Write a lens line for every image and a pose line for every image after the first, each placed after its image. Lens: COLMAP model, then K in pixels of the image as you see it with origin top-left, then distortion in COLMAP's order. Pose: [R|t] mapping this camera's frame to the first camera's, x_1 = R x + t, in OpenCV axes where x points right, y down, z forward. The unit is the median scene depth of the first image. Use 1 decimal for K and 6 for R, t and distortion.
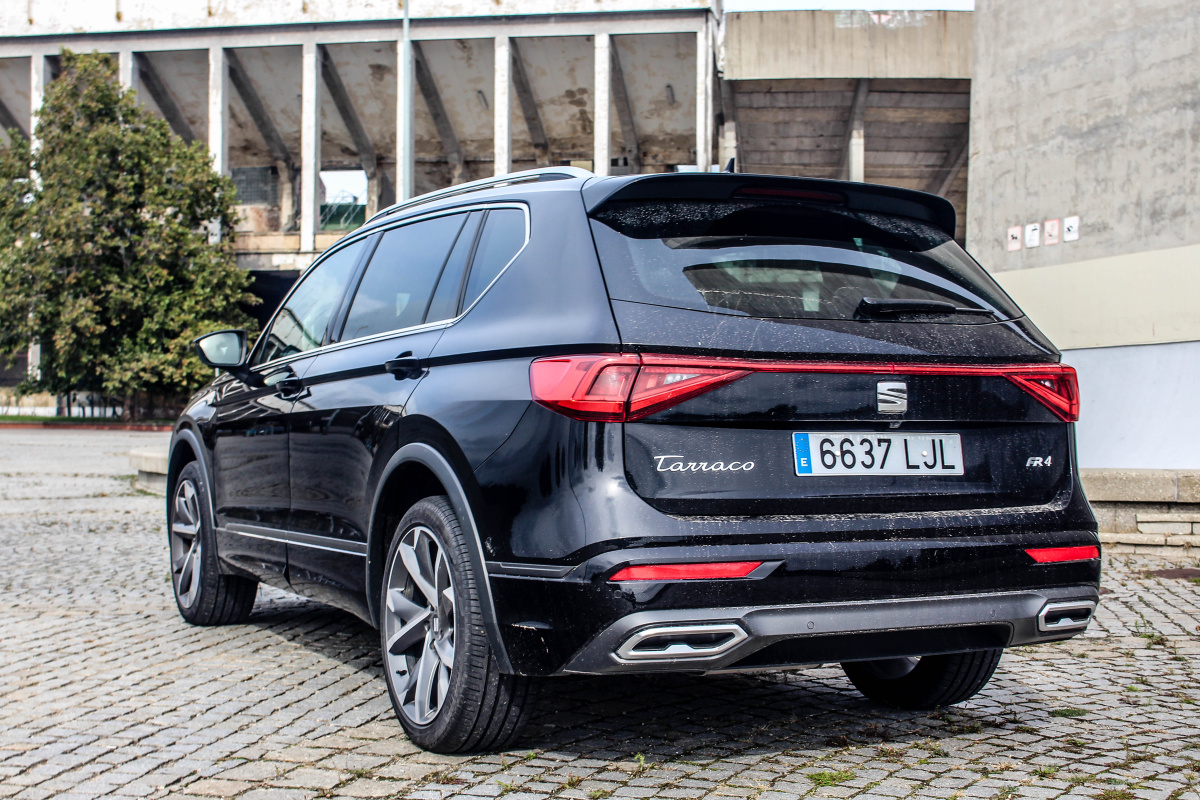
lens RADIAL K [[1706.9, 0, 600.0], [0, 1706.9, 400.0], [0, 0, 1]] dist [0.002742, 0.010468]
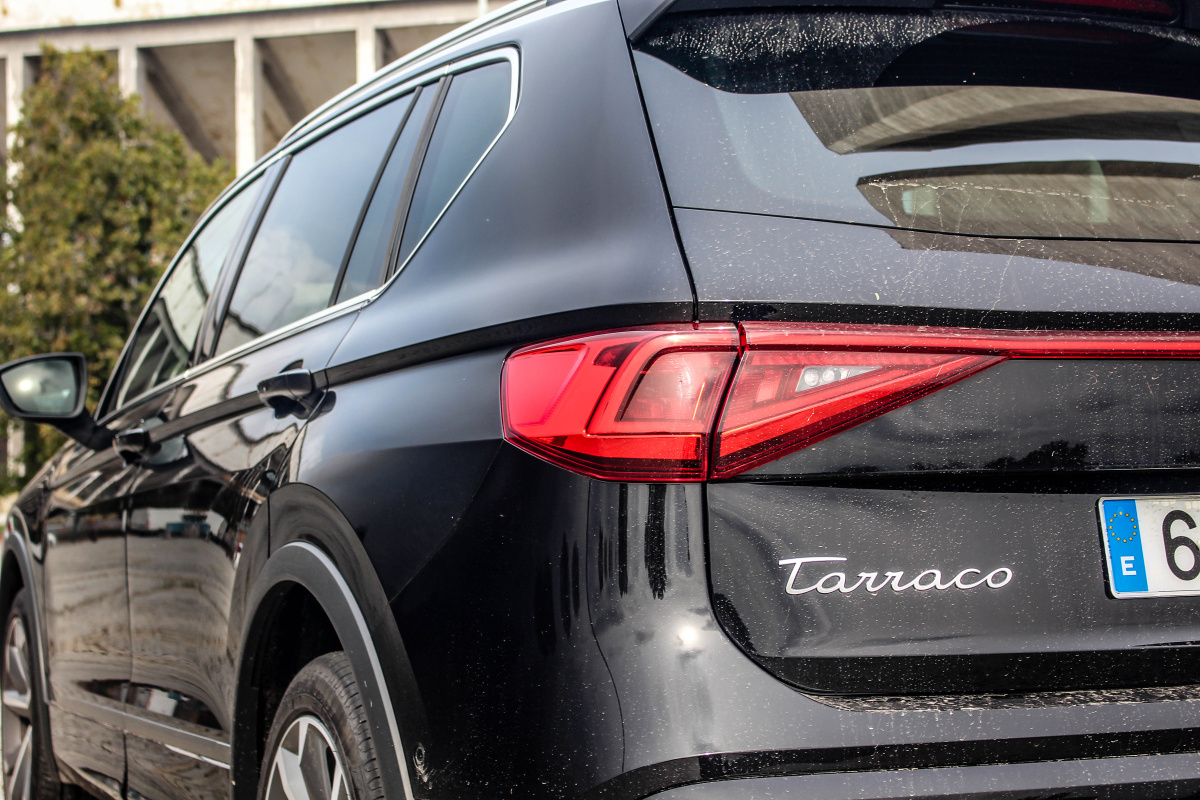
lens RADIAL K [[2270.0, 0, 600.0], [0, 2270.0, 400.0], [0, 0, 1]] dist [0.024138, 0.043150]
pose [[0.997302, -0.026148, -0.068598, 0.024699], [0.023463, 0.998937, -0.039667, 0.013151], [0.069563, 0.037950, 0.996855, 0.385755]]
